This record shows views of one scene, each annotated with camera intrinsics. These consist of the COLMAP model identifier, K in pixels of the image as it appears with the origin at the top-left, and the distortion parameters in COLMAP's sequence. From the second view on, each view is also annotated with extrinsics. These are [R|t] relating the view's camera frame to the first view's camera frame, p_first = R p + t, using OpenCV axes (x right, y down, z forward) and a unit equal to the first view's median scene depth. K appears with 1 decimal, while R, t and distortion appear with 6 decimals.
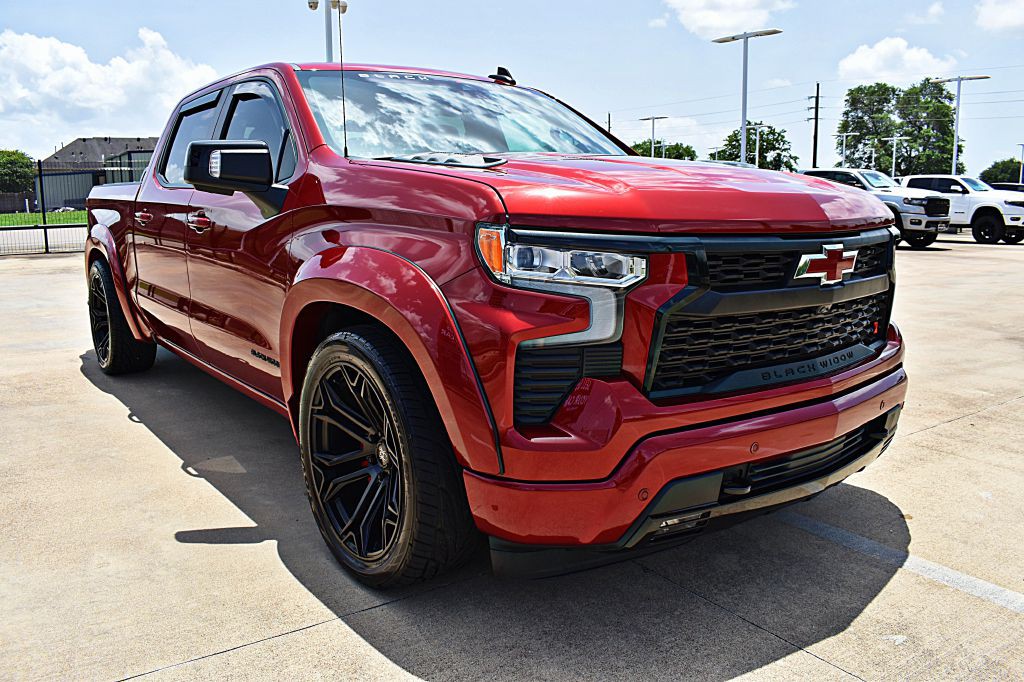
lens RADIAL K [[794.6, 0, 508.4], [0, 794.6, 340.6], [0, 0, 1]] dist [-0.093210, 0.012439]
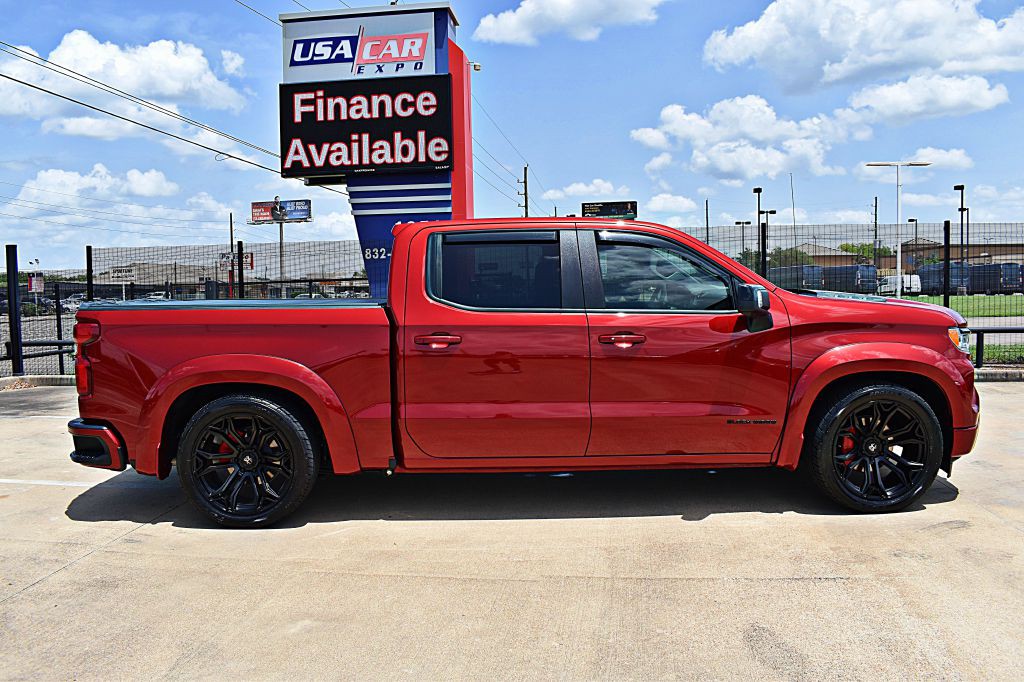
lens RADIAL K [[801.1, 0, 508.6], [0, 801.1, 339.4], [0, 0, 1]] dist [-0.087419, 0.002153]
pose [[-0.668996, 0.065579, -0.740368, 0.087484], [-0.114922, 0.974995, 0.190205, -0.042039], [0.734328, 0.212331, -0.644731, 0.199004]]
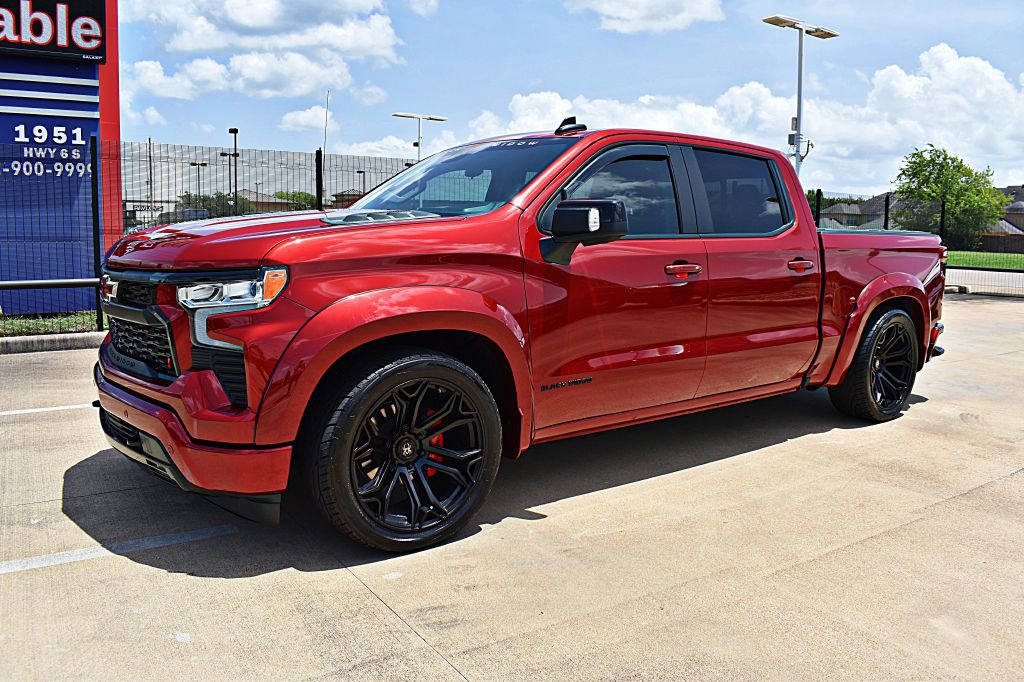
lens RADIAL K [[793.4, 0, 507.9], [0, 793.4, 340.6], [0, 0, 1]] dist [-0.093082, 0.012608]
pose [[-0.019458, 0.141138, -0.989799, 0.102348], [-0.195878, 0.970263, 0.142203, -0.019644], [0.980435, 0.196647, 0.008766, 0.096254]]
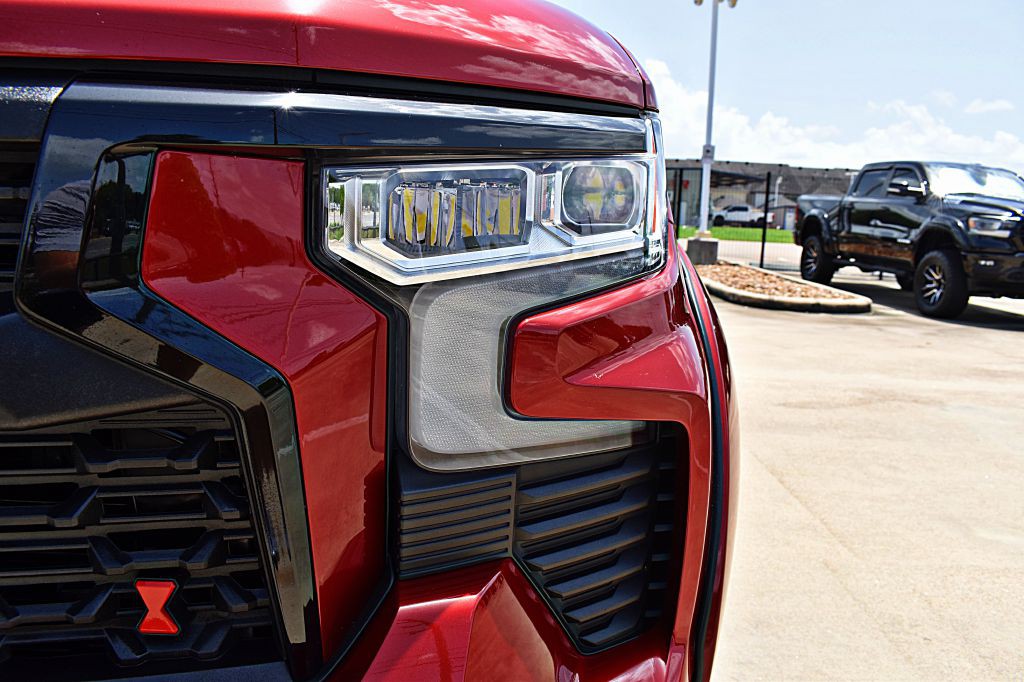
lens RADIAL K [[793.4, 0, 507.9], [0, 793.4, 340.6], [0, 0, 1]] dist [-0.093082, 0.012608]
pose [[0.823812, 0.129273, -0.551925, 0.042681], [-0.144231, 0.989407, 0.016459, -0.006601], [0.548206, 0.066046, 0.833731, 0.058373]]
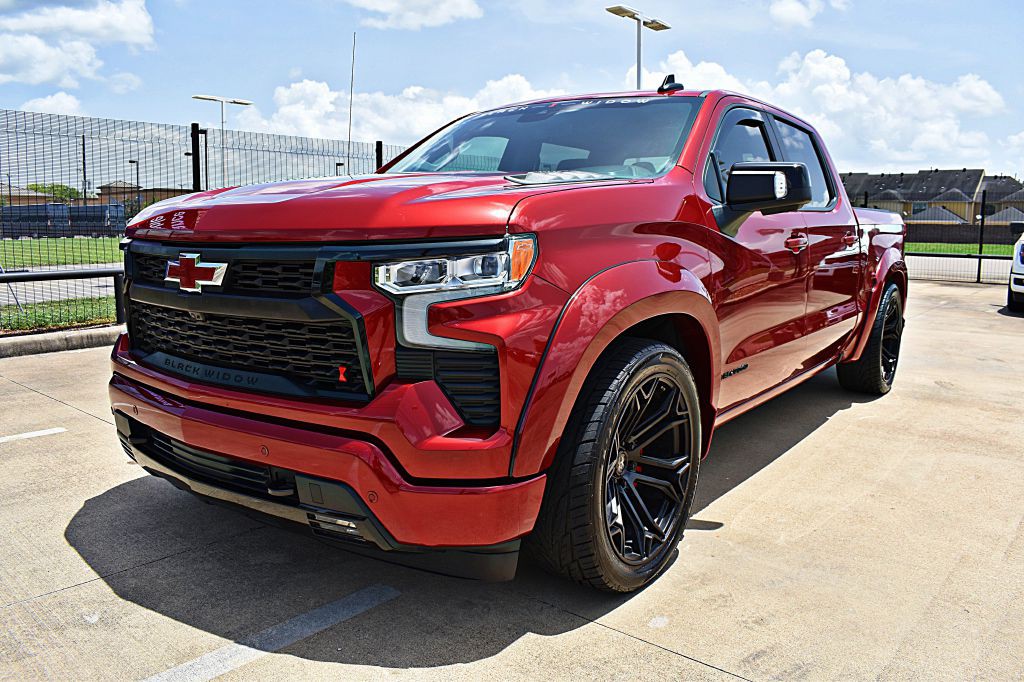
lens RADIAL K [[793.4, 0, 507.9], [0, 793.4, 340.6], [0, 0, 1]] dist [-0.093082, 0.012608]
pose [[0.255038, 0.144580, -0.956061, 0.083593], [-0.184108, 0.977930, 0.098775, -0.010398], [0.949242, 0.150827, 0.276027, 0.061884]]
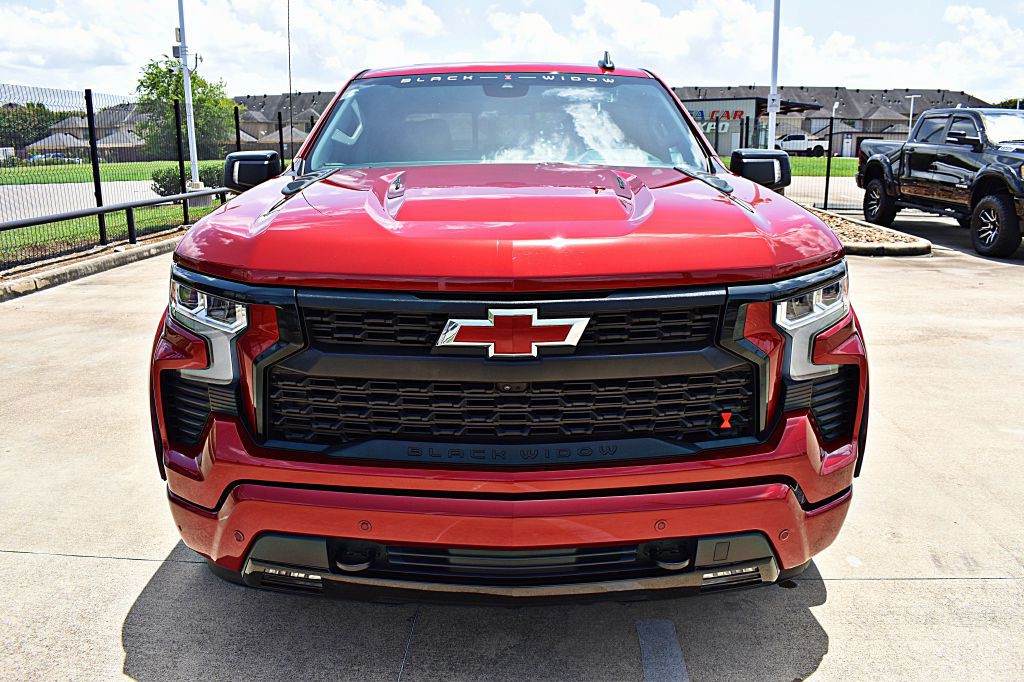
lens RADIAL K [[793.4, 0, 507.9], [0, 793.4, 340.6], [0, 0, 1]] dist [-0.093082, 0.012608]
pose [[0.790040, 0.146723, -0.595238, 0.048778], [-0.107254, 0.989043, 0.101439, -0.009413], [0.603600, -0.016299, 0.797121, 0.019698]]
